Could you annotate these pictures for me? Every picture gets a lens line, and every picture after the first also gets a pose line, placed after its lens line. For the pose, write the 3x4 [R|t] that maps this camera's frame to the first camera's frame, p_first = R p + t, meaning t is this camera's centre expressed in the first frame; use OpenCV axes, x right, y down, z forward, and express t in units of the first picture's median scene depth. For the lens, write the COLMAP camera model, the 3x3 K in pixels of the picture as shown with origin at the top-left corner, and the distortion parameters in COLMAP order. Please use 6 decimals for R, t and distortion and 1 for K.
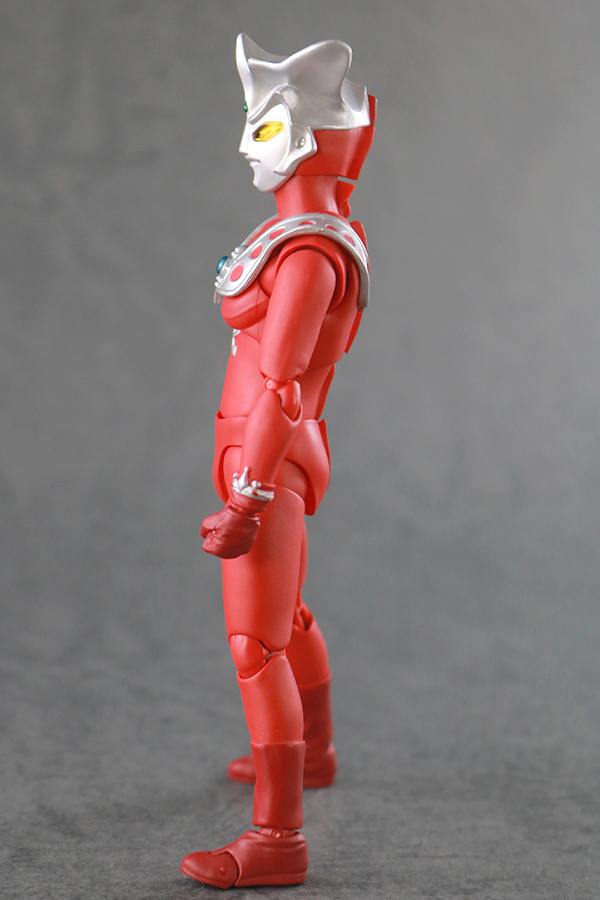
lens RADIAL K [[2230.1, 0, 301.6], [0, 2230.1, 451.1], [0, 0, 1]] dist [0.083461, 0.000000]
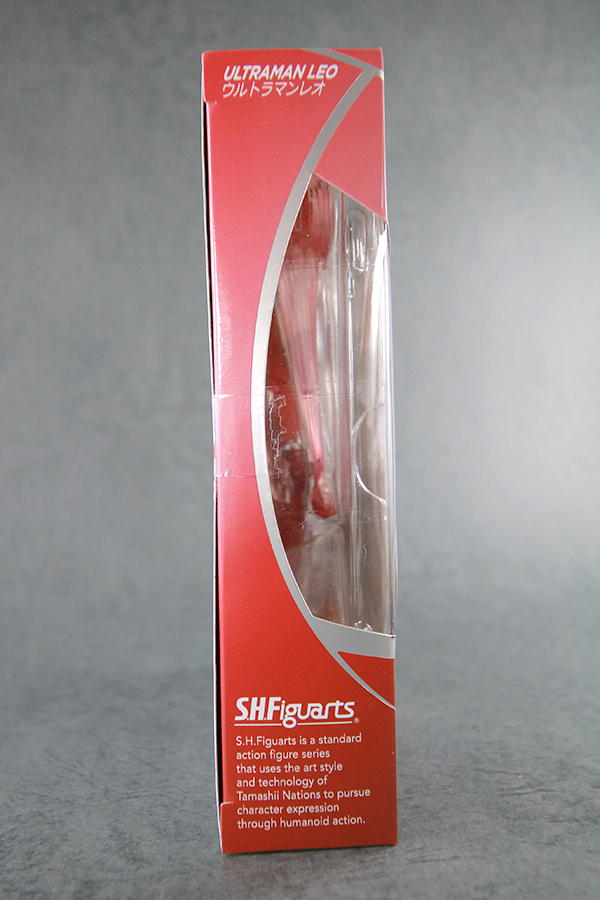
lens RADIAL K [[826.0, 0, 293.5], [0, 826.0, 449.1], [0, 0, 1]] dist [0.031315, 0.000000]
pose [[0.997282, -0.073605, -0.003371, 0.000236], [0.072068, 0.983933, -0.163347, 0.032437], [0.015340, 0.162660, 0.986563, 0.497873]]
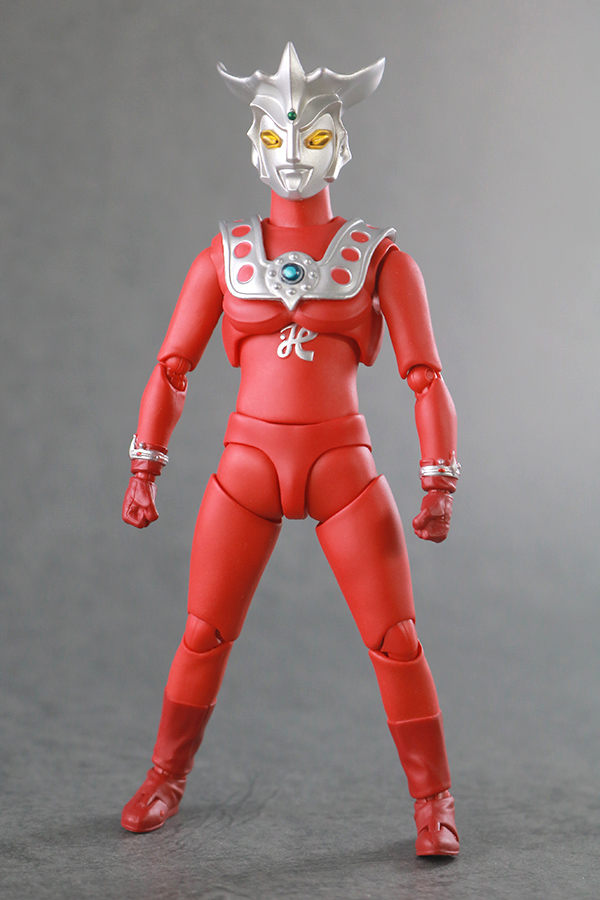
lens RADIAL K [[2230.1, 0, 301.3], [0, 2230.1, 447.3], [0, 0, 1]] dist [0.083461, 0.000000]
pose [[0.989297, -0.030260, 0.142746, -0.111810], [0.043042, 0.995250, -0.087320, 0.079291], [-0.139426, 0.092529, 0.985900, 0.012397]]
